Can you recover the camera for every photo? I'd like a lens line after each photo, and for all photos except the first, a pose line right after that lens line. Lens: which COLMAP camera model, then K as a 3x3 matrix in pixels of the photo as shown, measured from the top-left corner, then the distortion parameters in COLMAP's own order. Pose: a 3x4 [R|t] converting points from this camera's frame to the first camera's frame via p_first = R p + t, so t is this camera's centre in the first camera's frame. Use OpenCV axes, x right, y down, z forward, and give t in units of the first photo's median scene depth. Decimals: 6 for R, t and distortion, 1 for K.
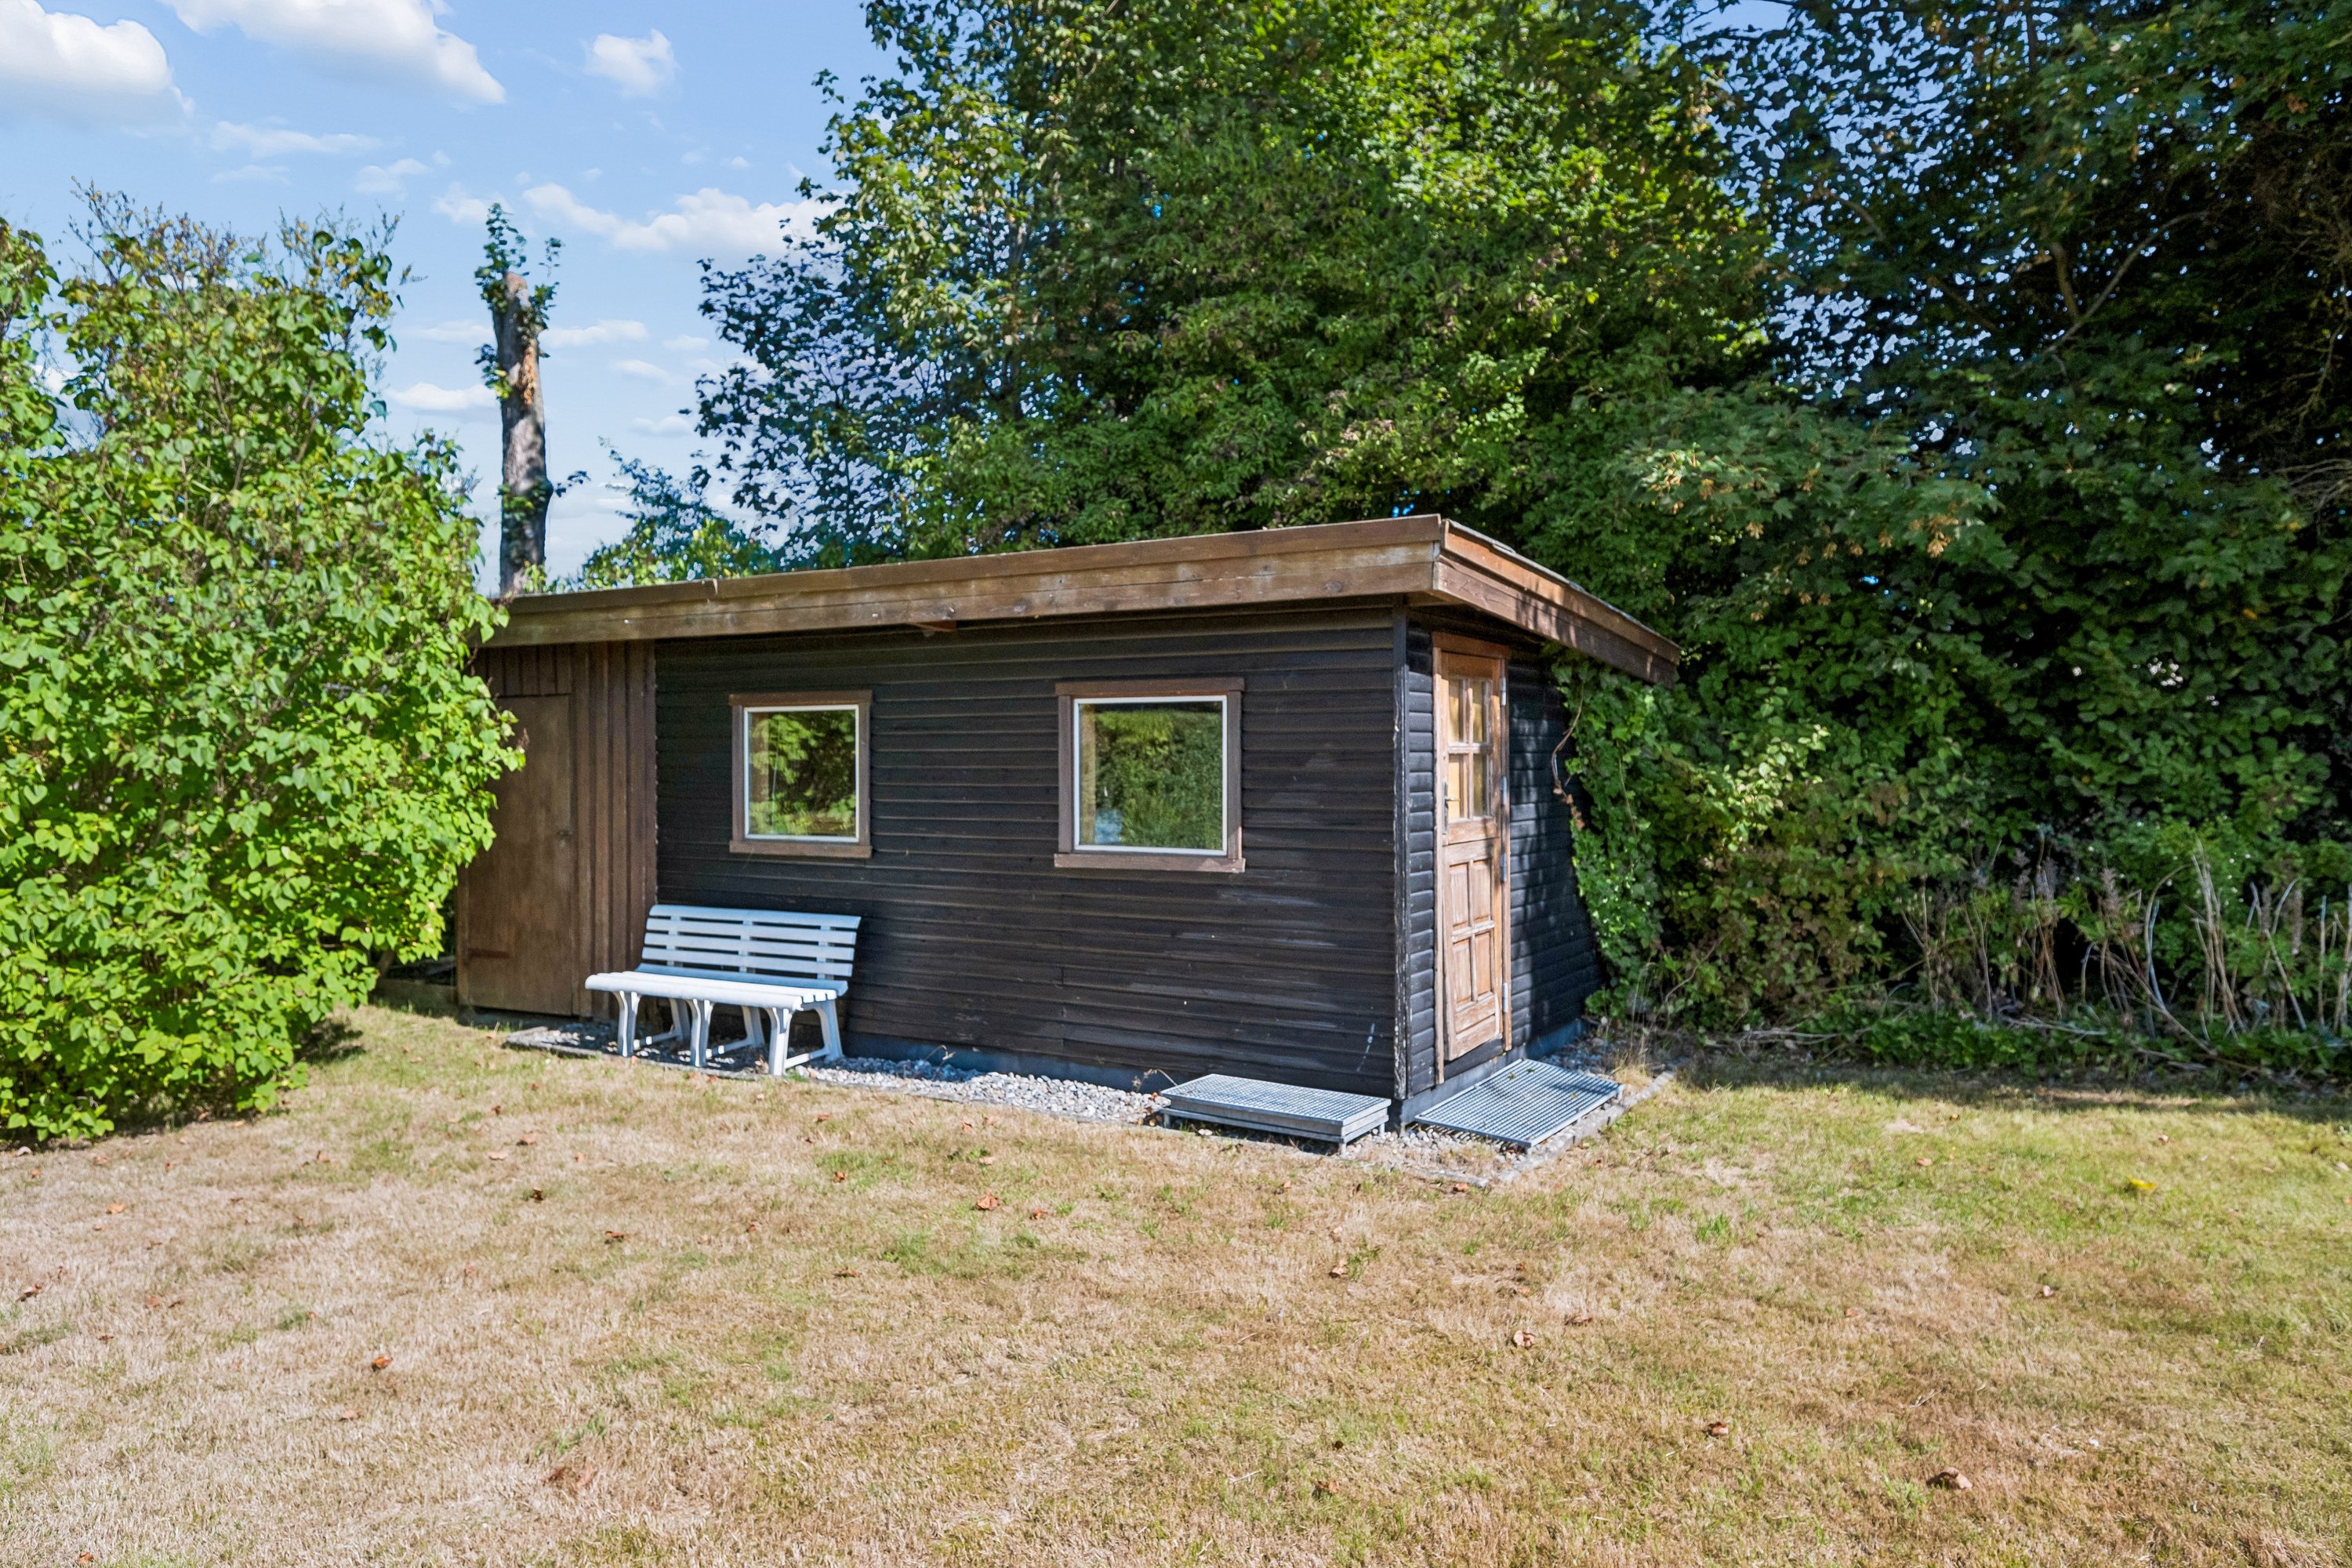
lens RADIAL K [[1560.1, 0, 1176.0], [0, 1560.1, 784.0], [0, 0, 1]] dist [-0.000802, 0.000302]
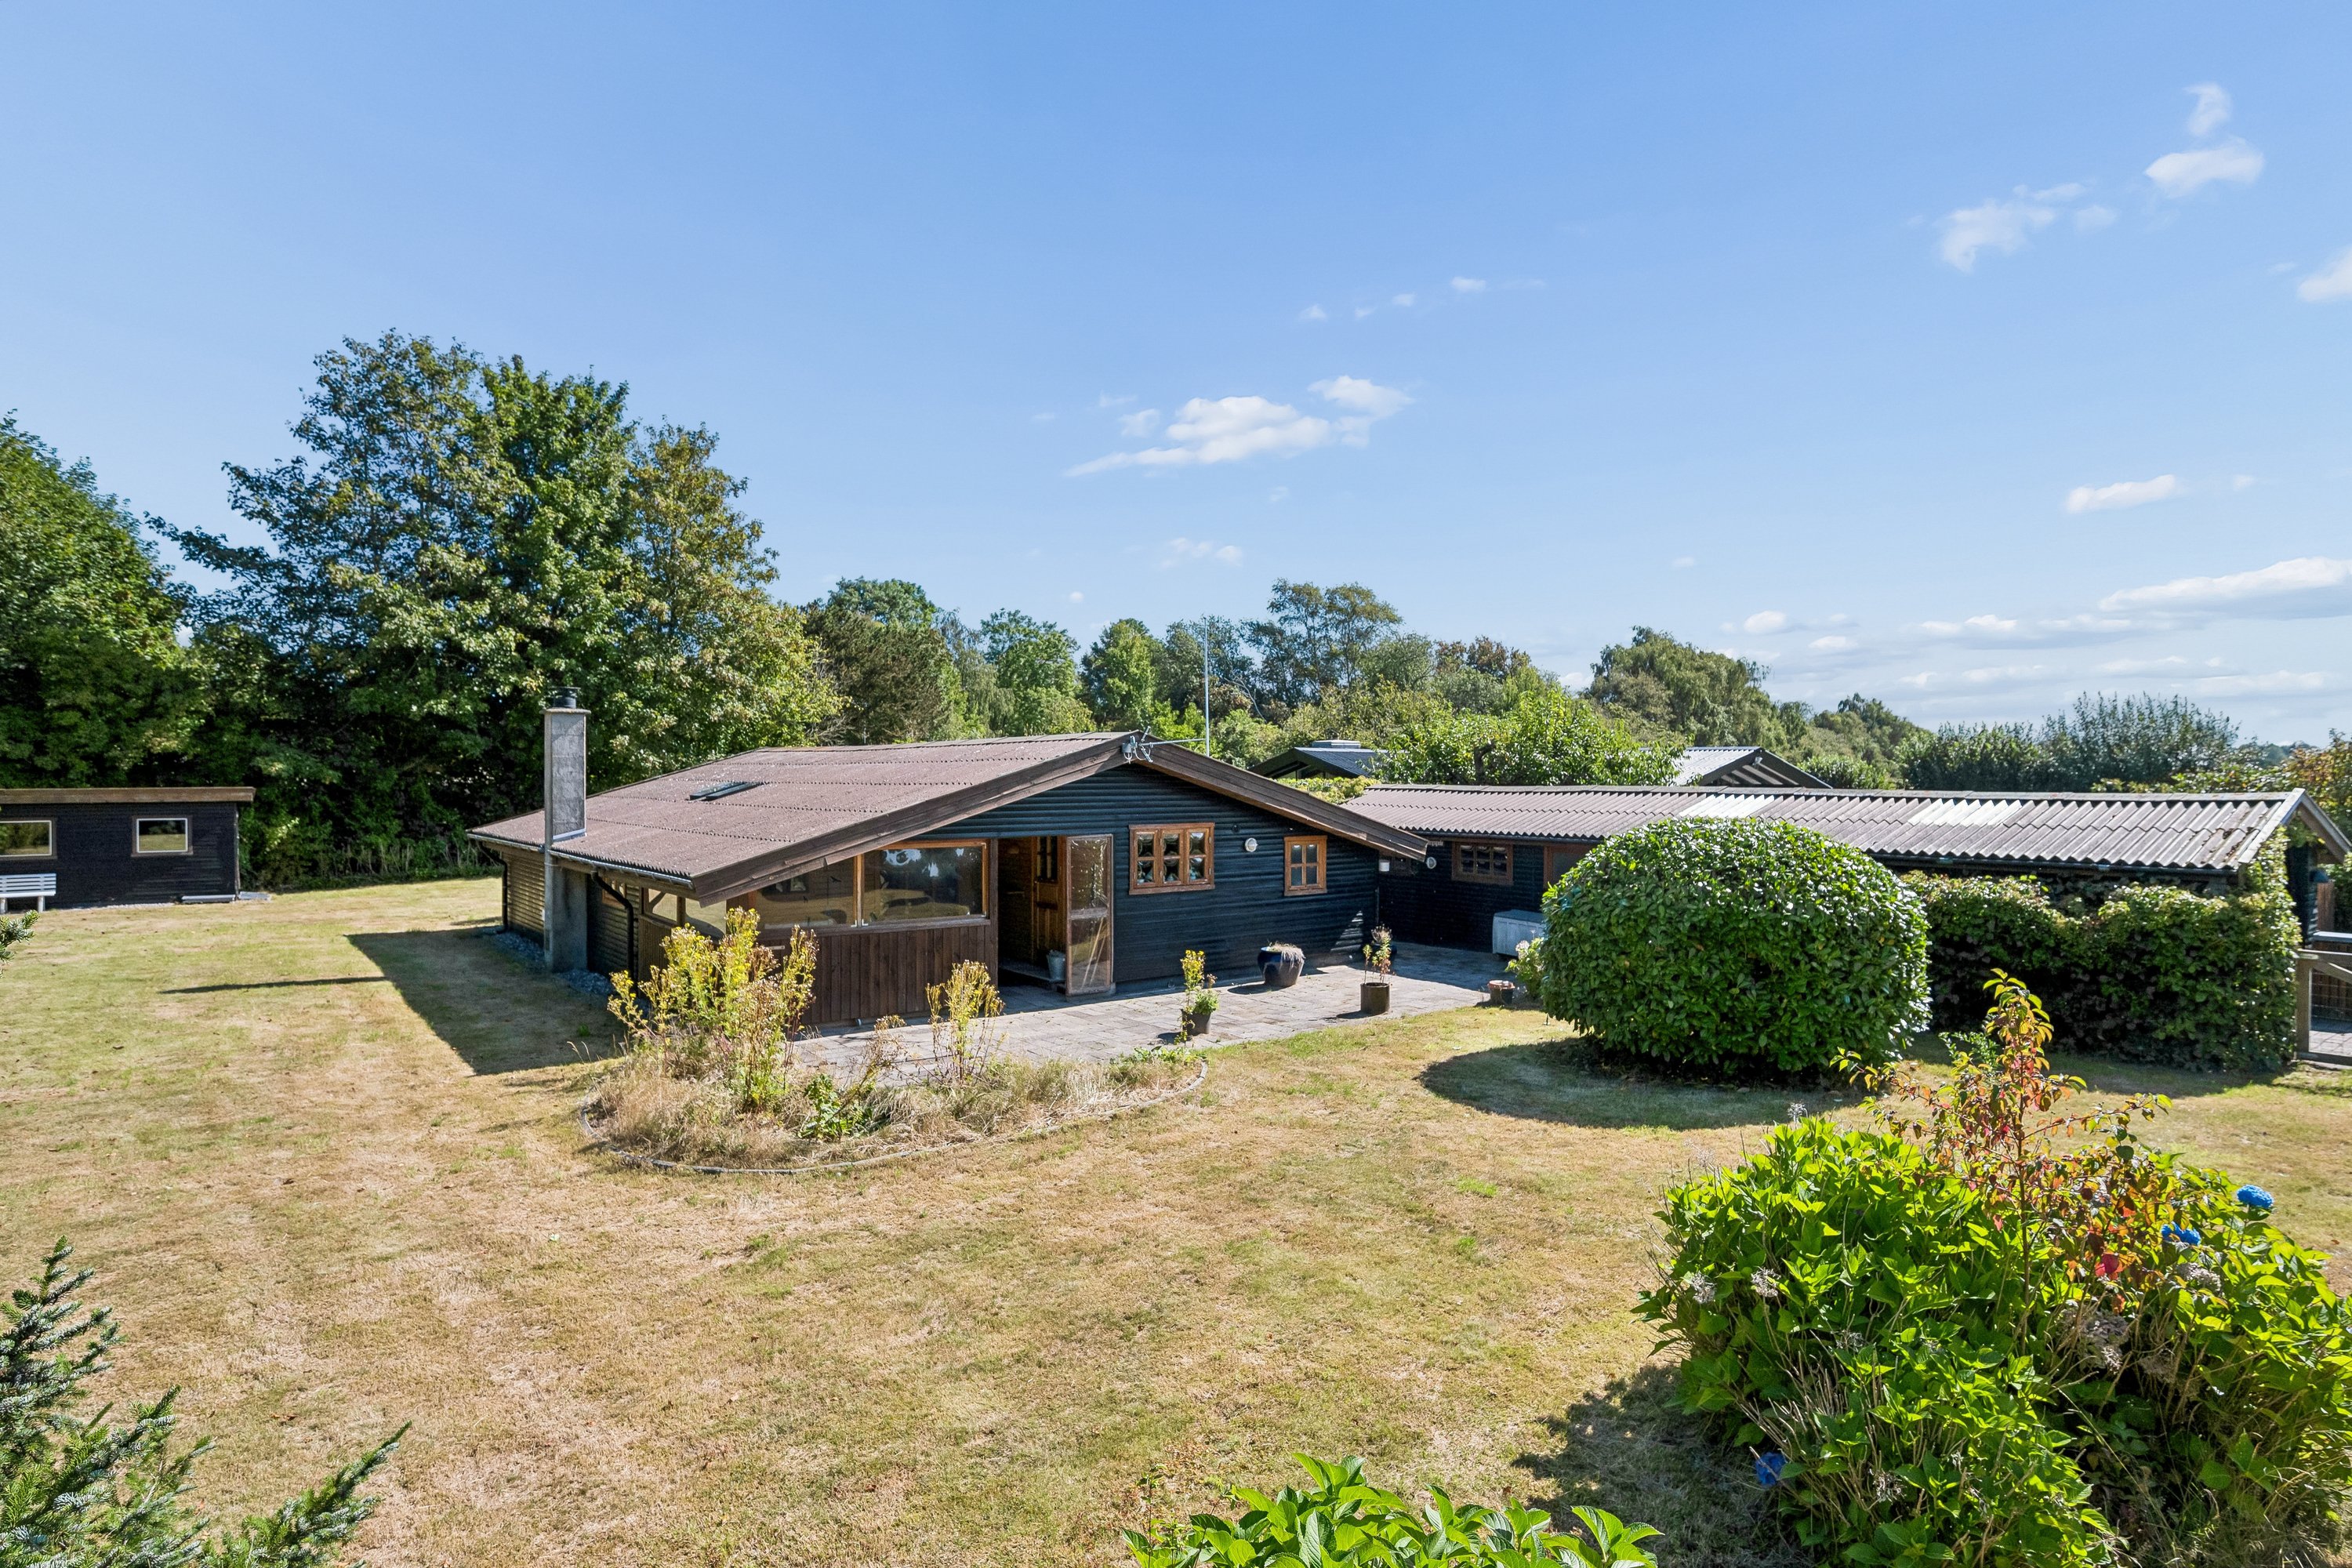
lens RADIAL K [[1241.1, 0, 1176.0], [0, 1241.1, 784.0], [0, 0, 1]] dist [0.001873, -0.000543]
pose [[0.378213, -0.005399, 0.925703, -2.075323], [0.020703, 0.999782, -0.002628, -0.077281], [-0.925487, 0.020159, 0.378242, -2.891047]]
